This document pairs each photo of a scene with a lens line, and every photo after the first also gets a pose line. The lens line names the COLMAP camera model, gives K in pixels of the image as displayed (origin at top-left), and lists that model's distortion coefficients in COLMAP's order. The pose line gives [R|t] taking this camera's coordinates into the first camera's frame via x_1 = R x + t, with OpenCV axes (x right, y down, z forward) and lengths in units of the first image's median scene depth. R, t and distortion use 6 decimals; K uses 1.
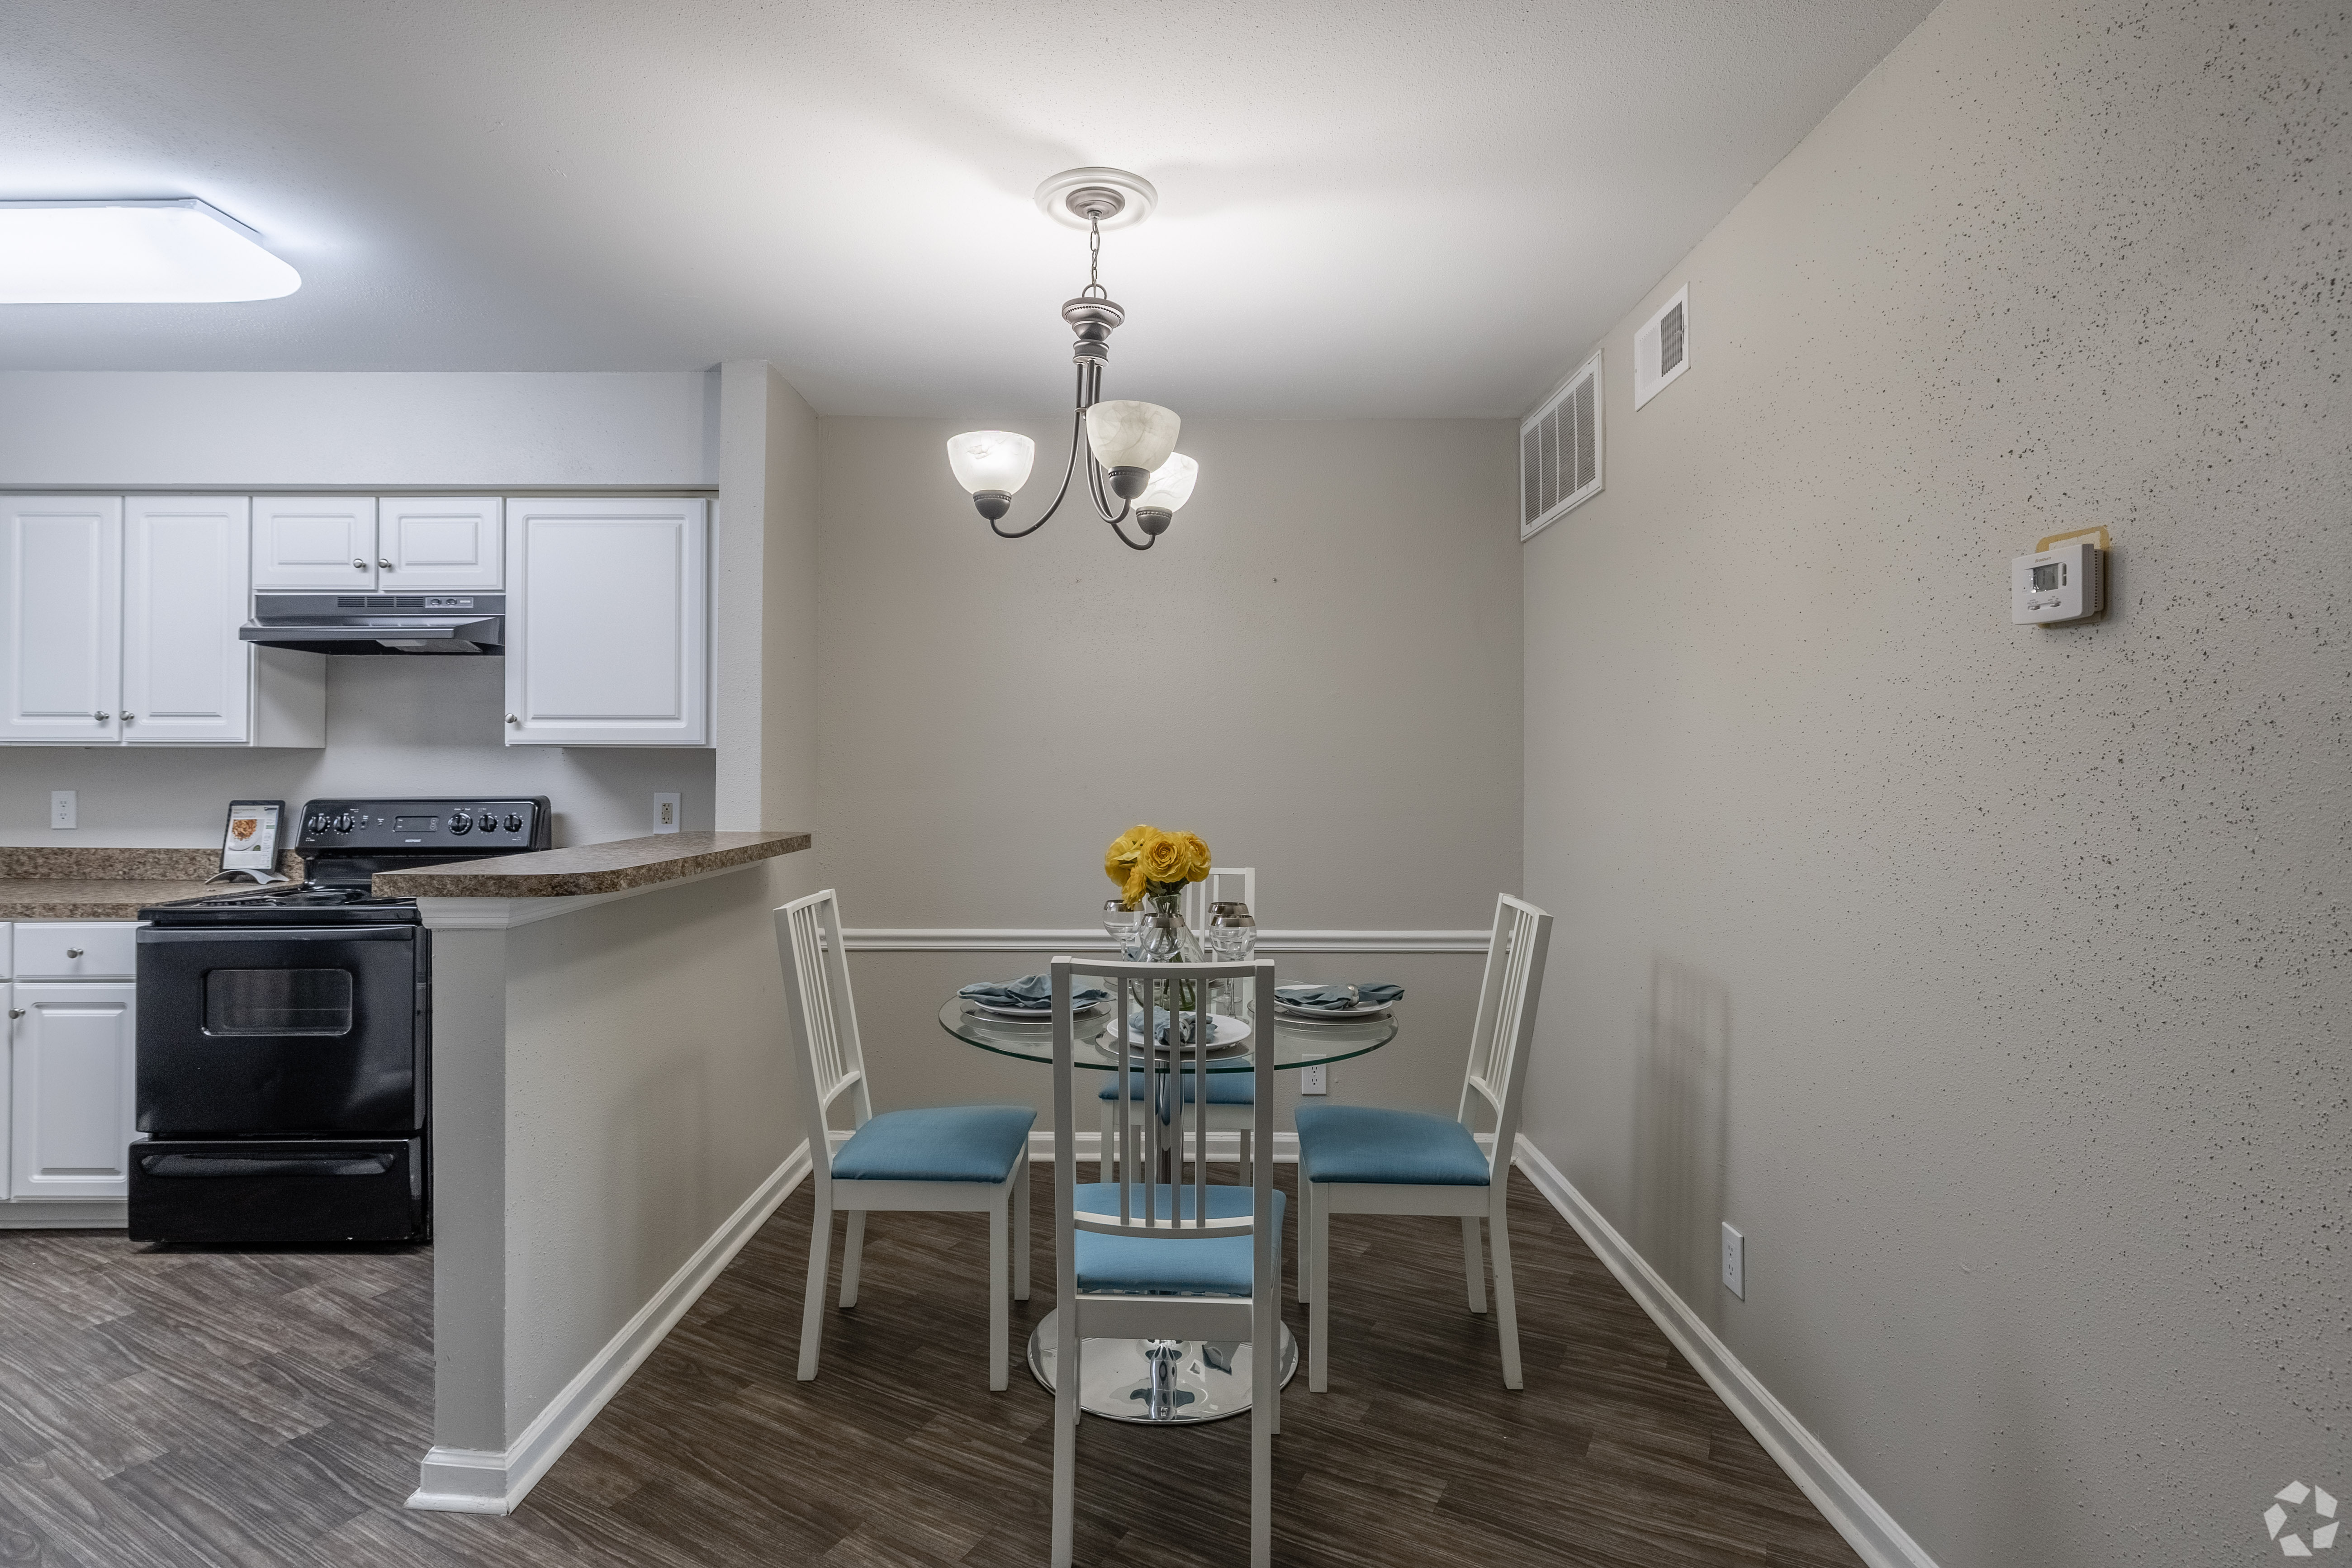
lens RADIAL K [[1163.0, 0, 1165.3], [0, 1163.0, 757.1], [0, 0, 1]] dist [-0.002872, 0.000495]
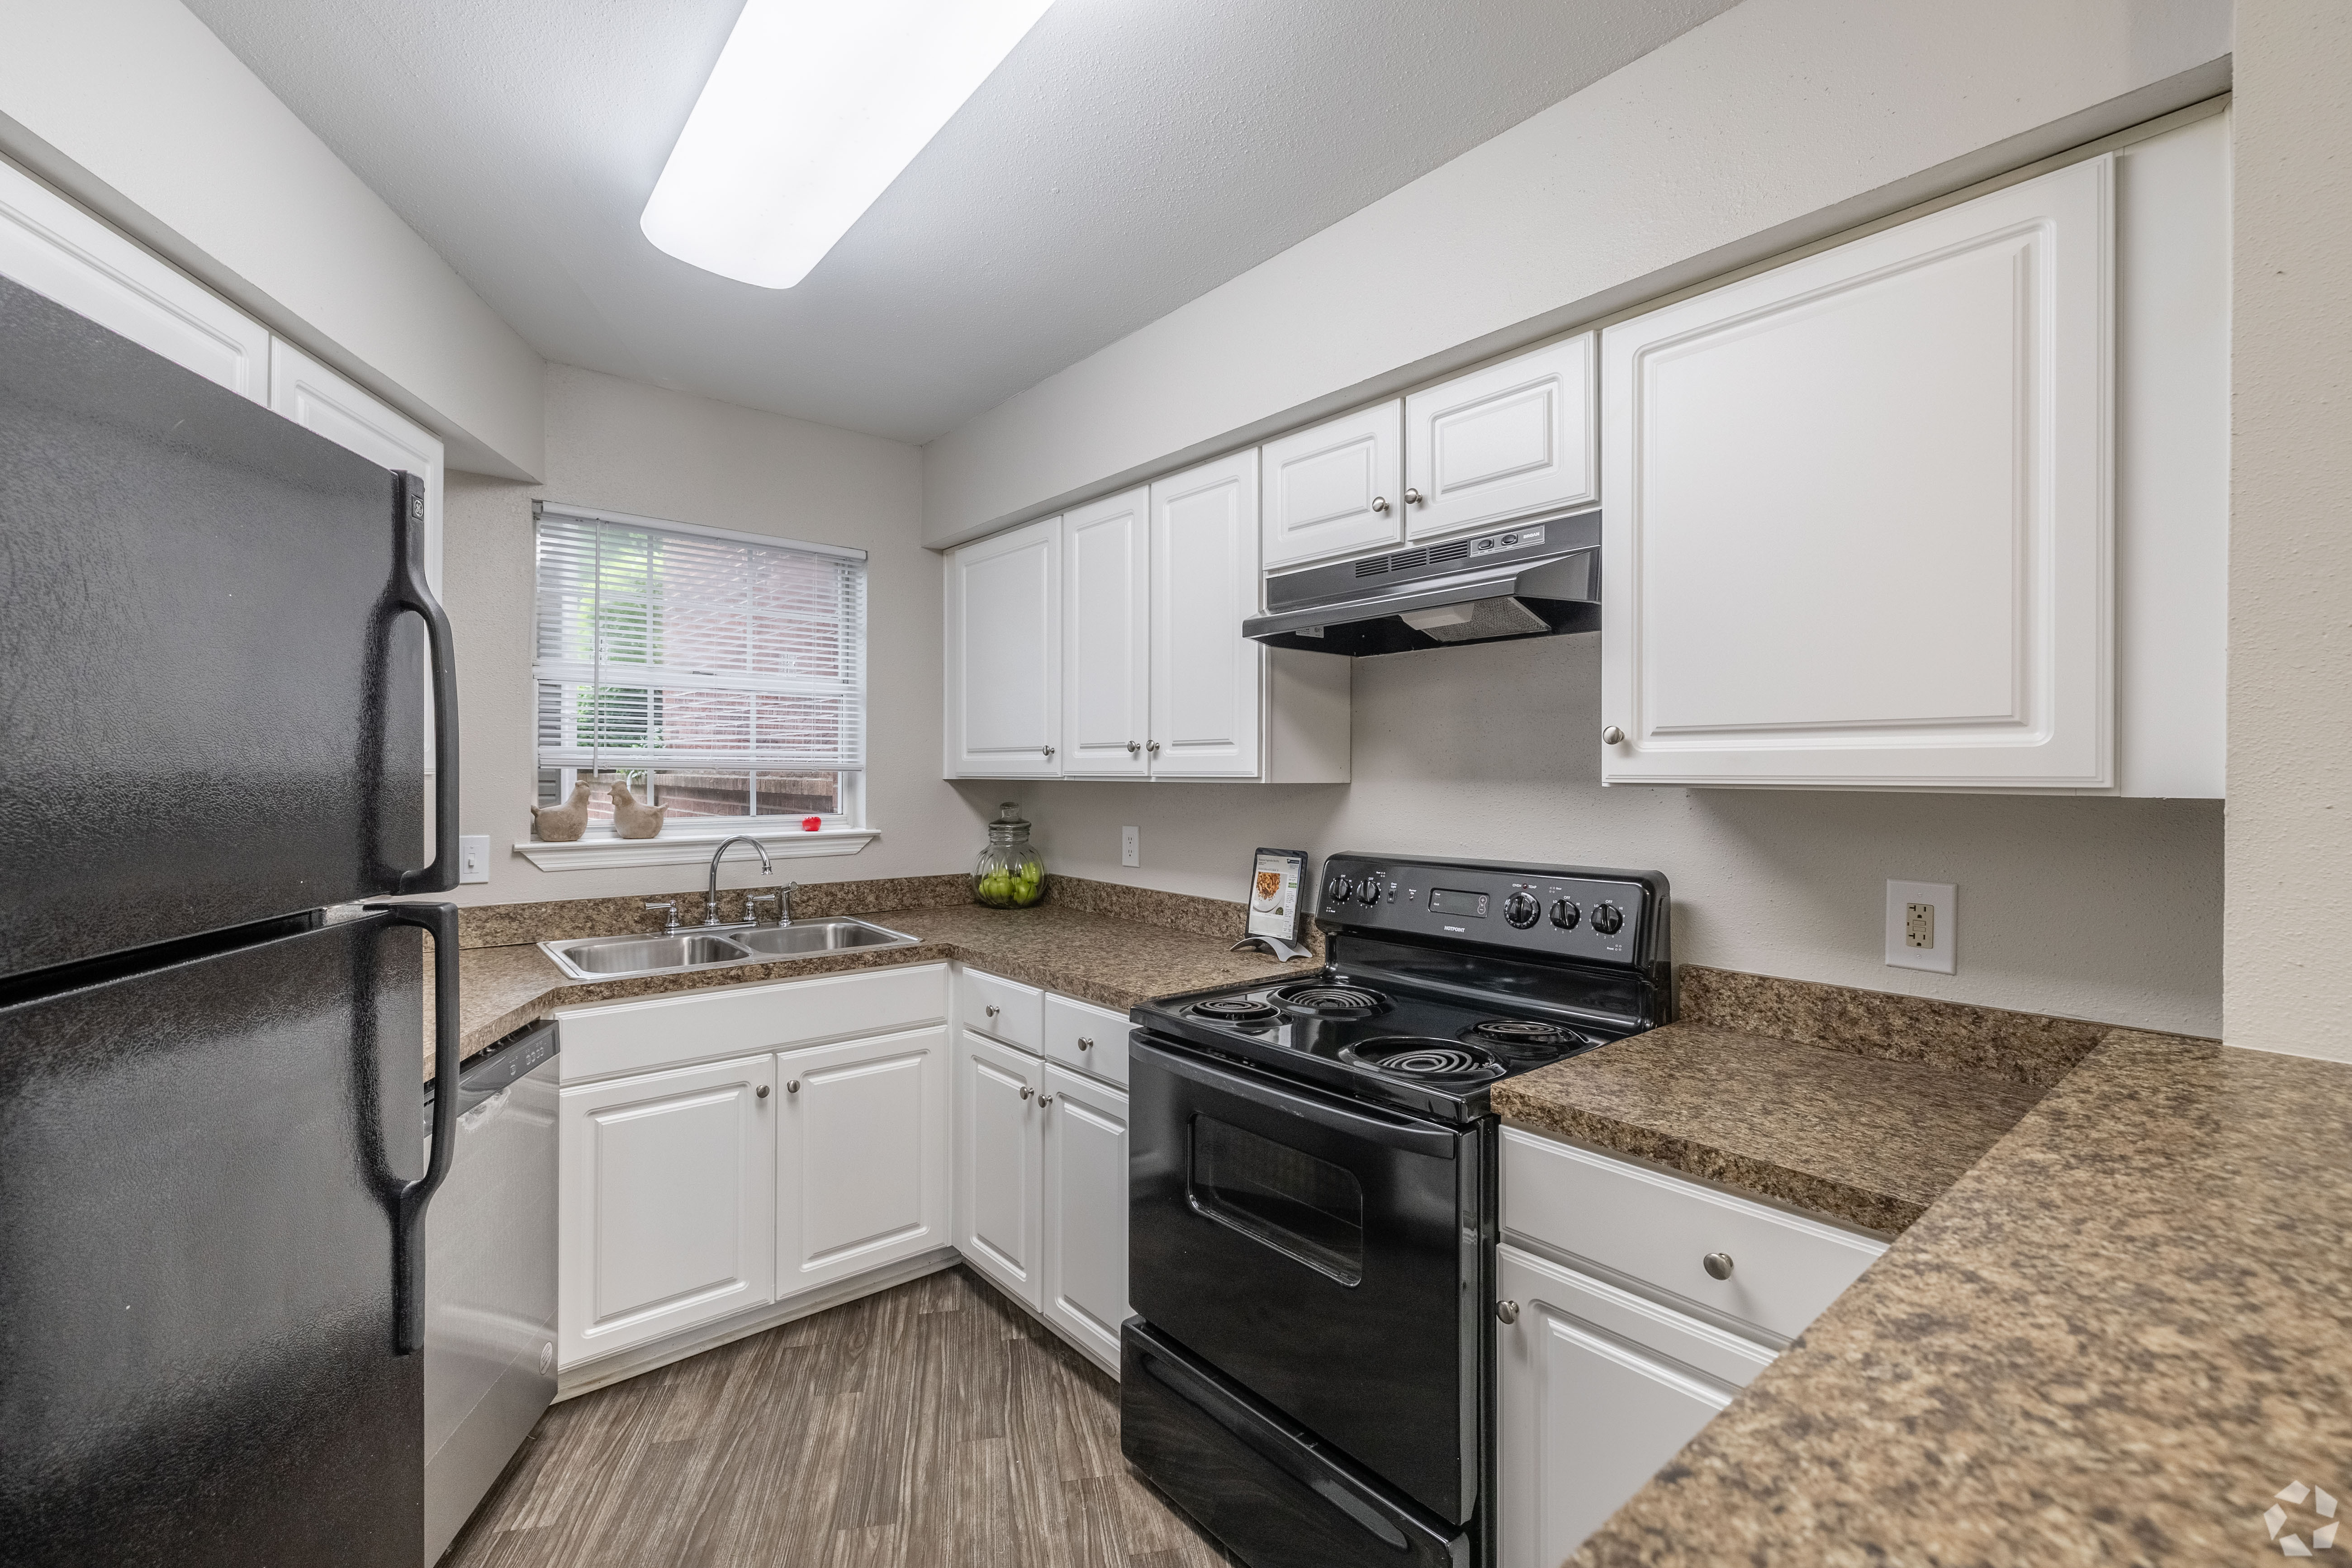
lens RADIAL K [[1000.0, 0, 1165.7], [0, 1000.0, 770.3], [0, 0, 1]] dist [-0.000351, 0.000036]
pose [[0.656203, -0.002935, -0.754579, -0.342756], [0.004491, 0.999990, 0.000016, -0.017551], [0.754571, -0.003399, 0.656209, 0.529213]]
